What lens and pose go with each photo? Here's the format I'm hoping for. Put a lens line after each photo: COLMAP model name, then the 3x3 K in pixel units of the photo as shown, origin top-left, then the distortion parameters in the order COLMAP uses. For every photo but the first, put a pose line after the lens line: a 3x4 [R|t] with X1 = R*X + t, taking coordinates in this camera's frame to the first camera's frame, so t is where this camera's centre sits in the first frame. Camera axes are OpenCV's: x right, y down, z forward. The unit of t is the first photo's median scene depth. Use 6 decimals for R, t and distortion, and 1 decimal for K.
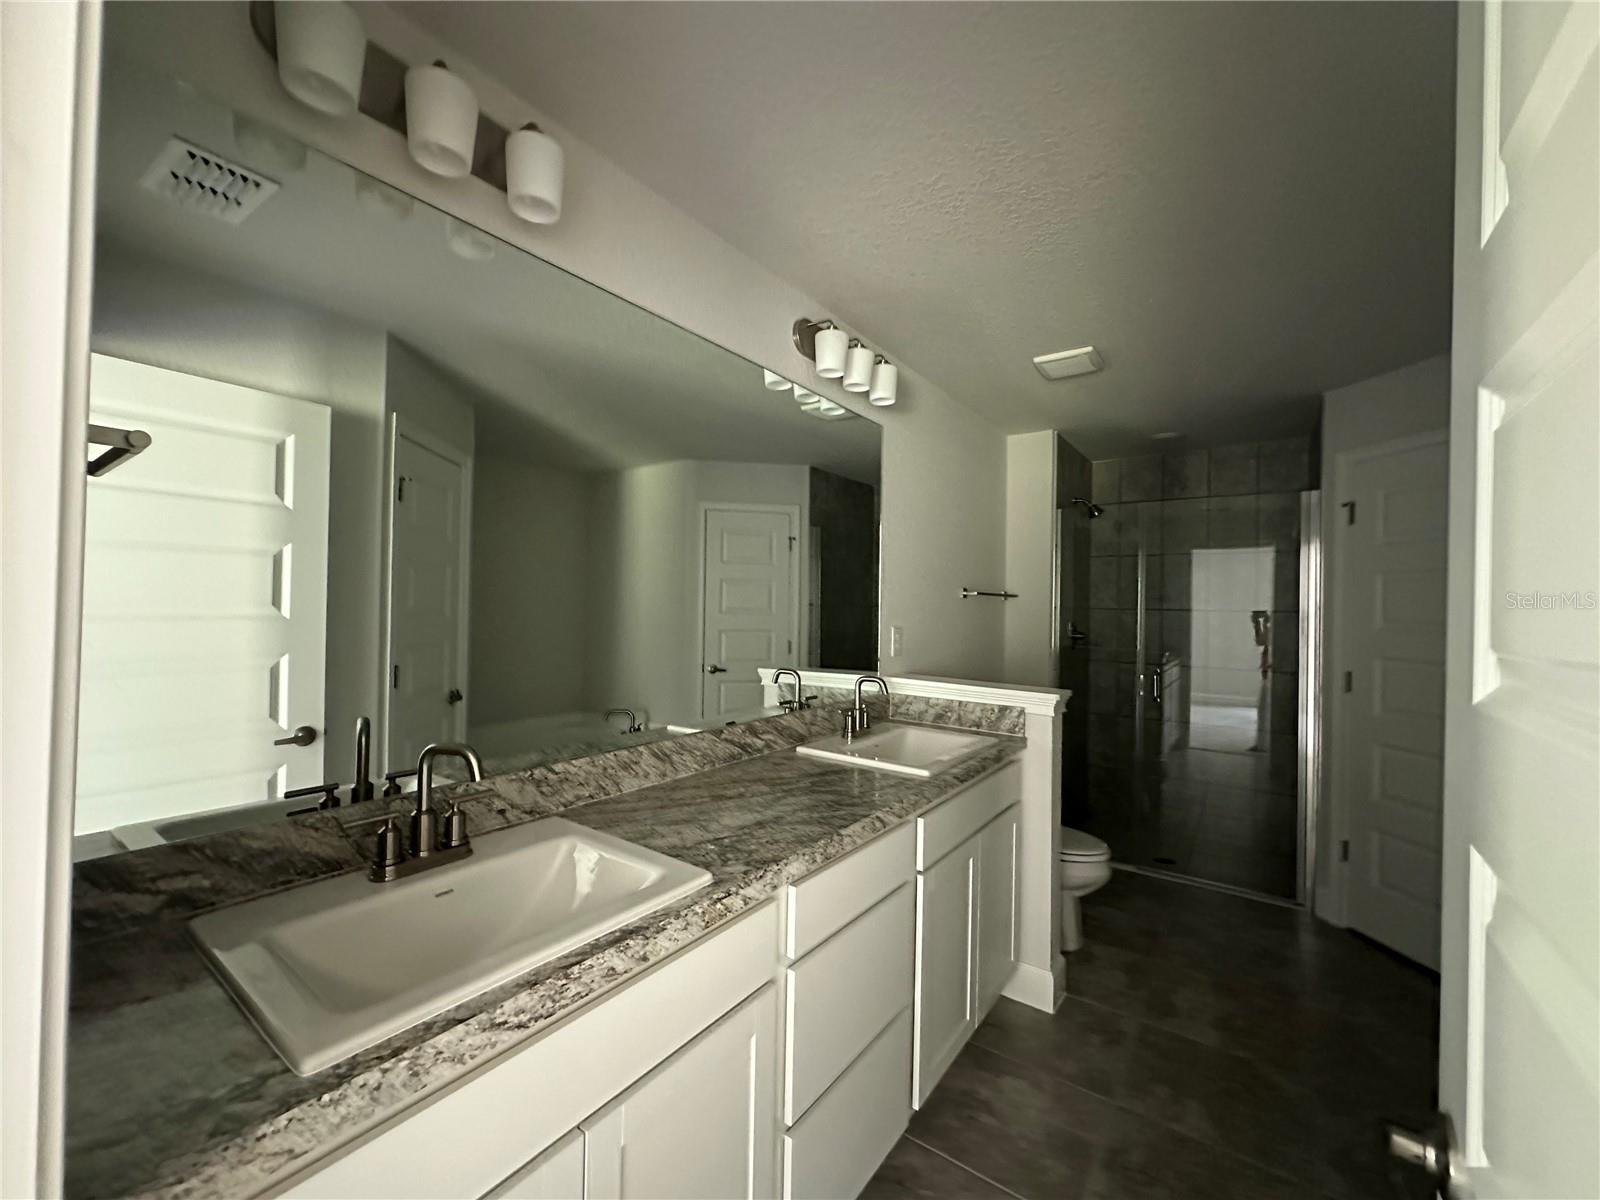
lens RADIAL K [[638.7, 0, 801.5], [0, 638.7, 596.5], [0, 0, 1]] dist [-0.003043, 0.000088]
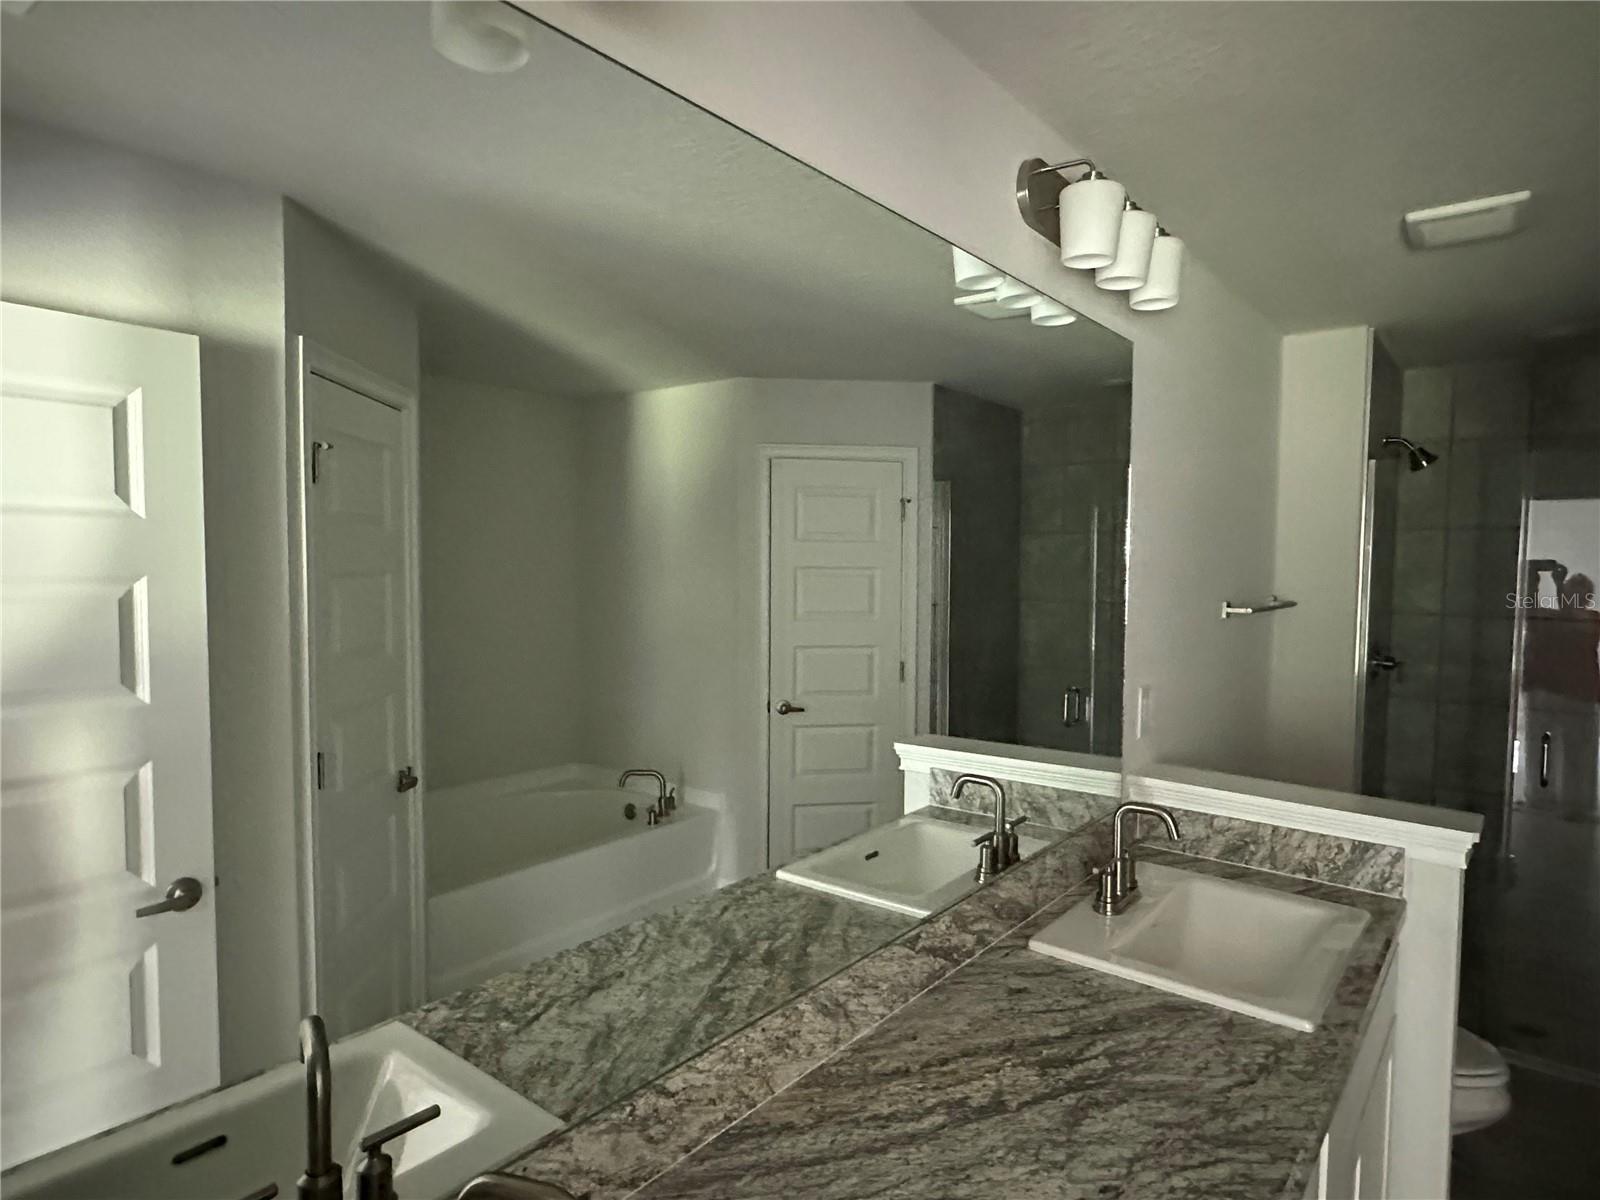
lens RADIAL K [[914.3, 0, 803.6], [0, 914.3, 600.0], [0, 0, 1]] dist [-0.004483, 0.000914]
pose [[0.998874, -0.004818, -0.047207, -0.145562], [0.007863, 0.997885, 0.064520, -0.103303], [0.046796, -0.064819, 0.996799, 0.177047]]
